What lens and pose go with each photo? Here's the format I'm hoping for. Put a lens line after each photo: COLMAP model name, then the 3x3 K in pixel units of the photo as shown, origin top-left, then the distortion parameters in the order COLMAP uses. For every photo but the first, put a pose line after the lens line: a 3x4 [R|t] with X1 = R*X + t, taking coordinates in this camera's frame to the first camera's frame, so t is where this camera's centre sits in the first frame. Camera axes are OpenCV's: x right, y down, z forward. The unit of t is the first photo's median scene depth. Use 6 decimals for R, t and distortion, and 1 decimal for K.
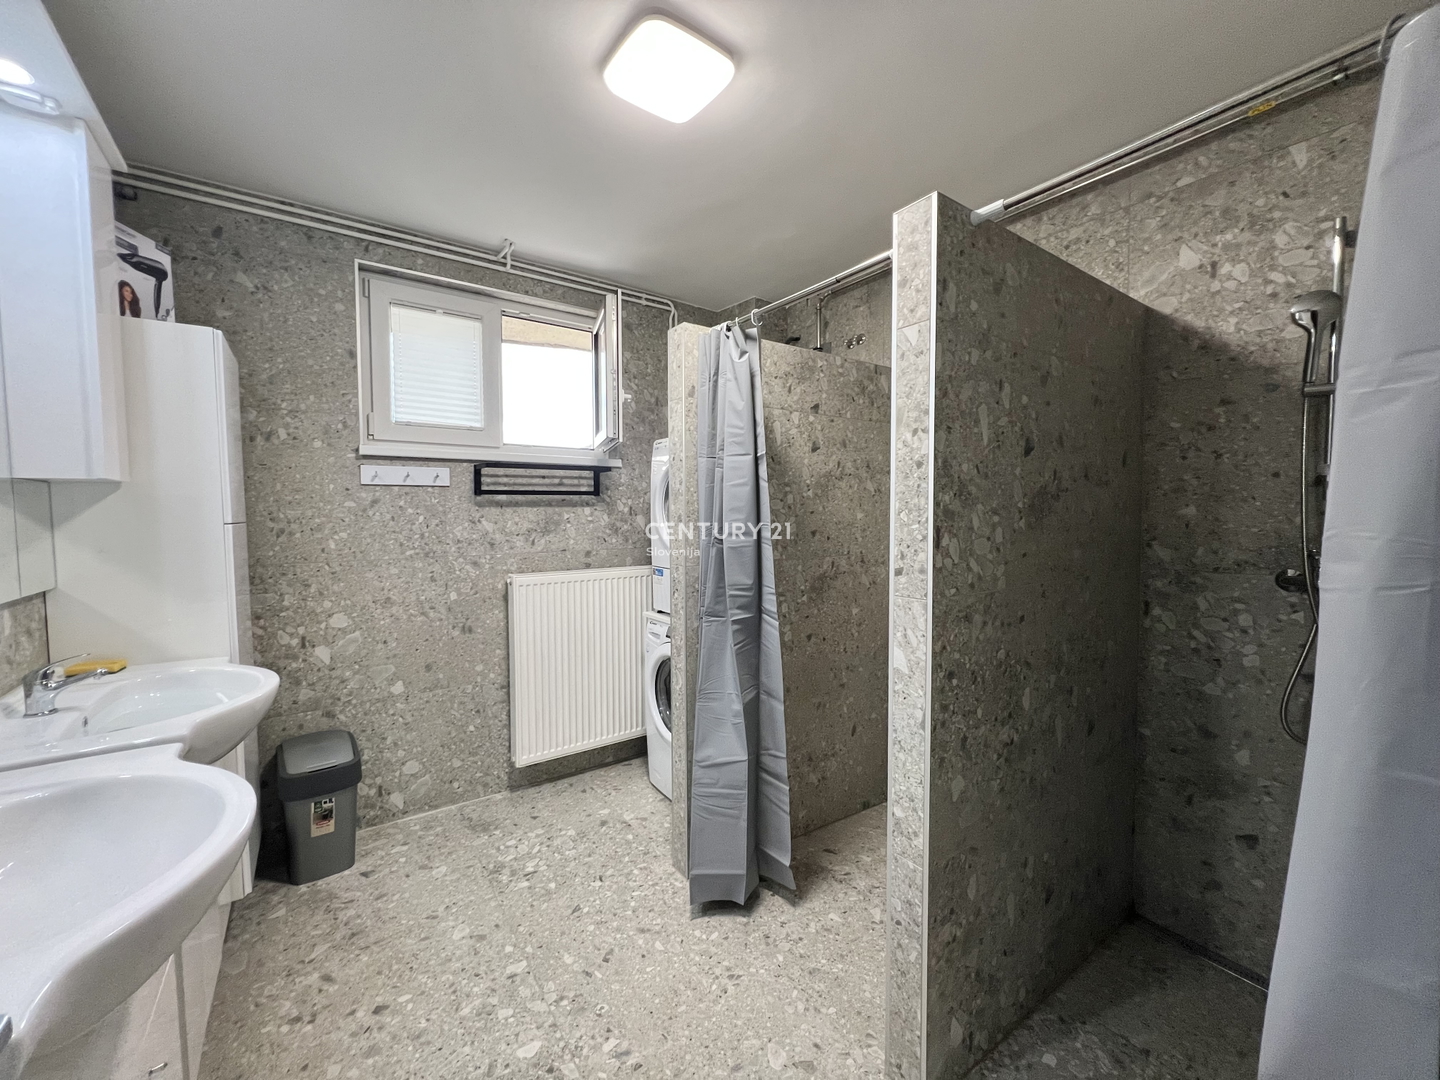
lens RADIAL K [[576.6, 0, 717.7], [0, 576.6, 541.9], [0, 0, 1]] dist [-0.002269, -0.000043]
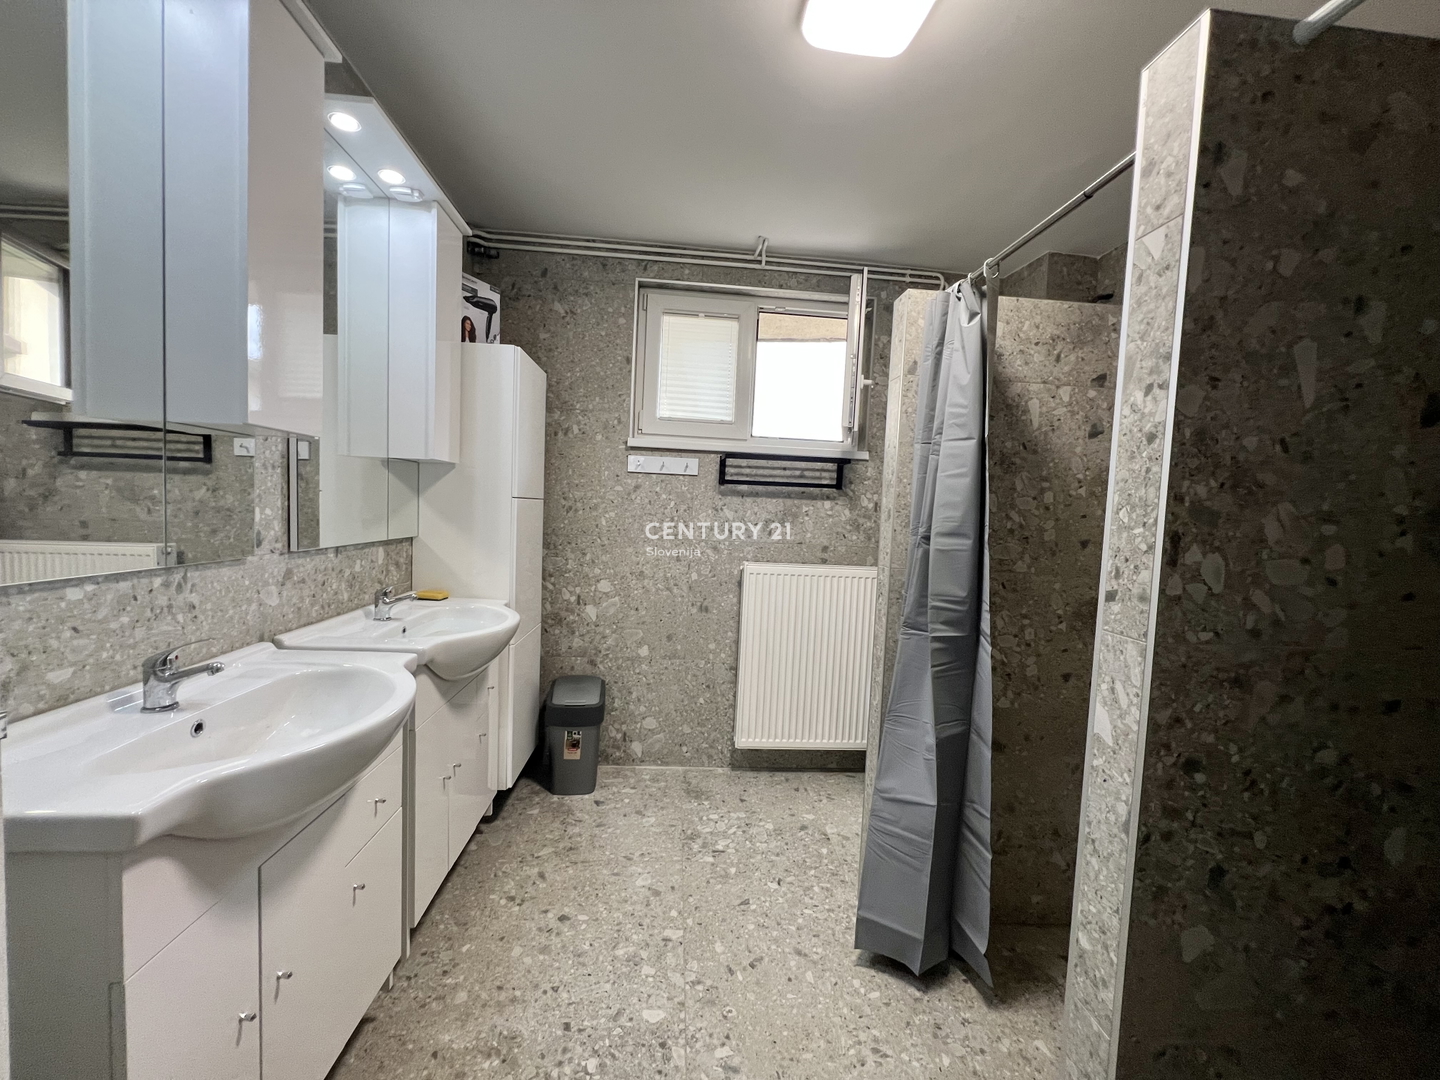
lens RADIAL K [[576.6, 0, 719.9], [0, 576.6, 541.7], [0, 0, 1]] dist [-0.002269, -0.000043]
pose [[0.855237, 0.075390, -0.512725, 0.180885], [-0.077538, 0.996840, 0.017239, 0.008022], [0.512404, 0.025012, 0.858380, 0.117816]]
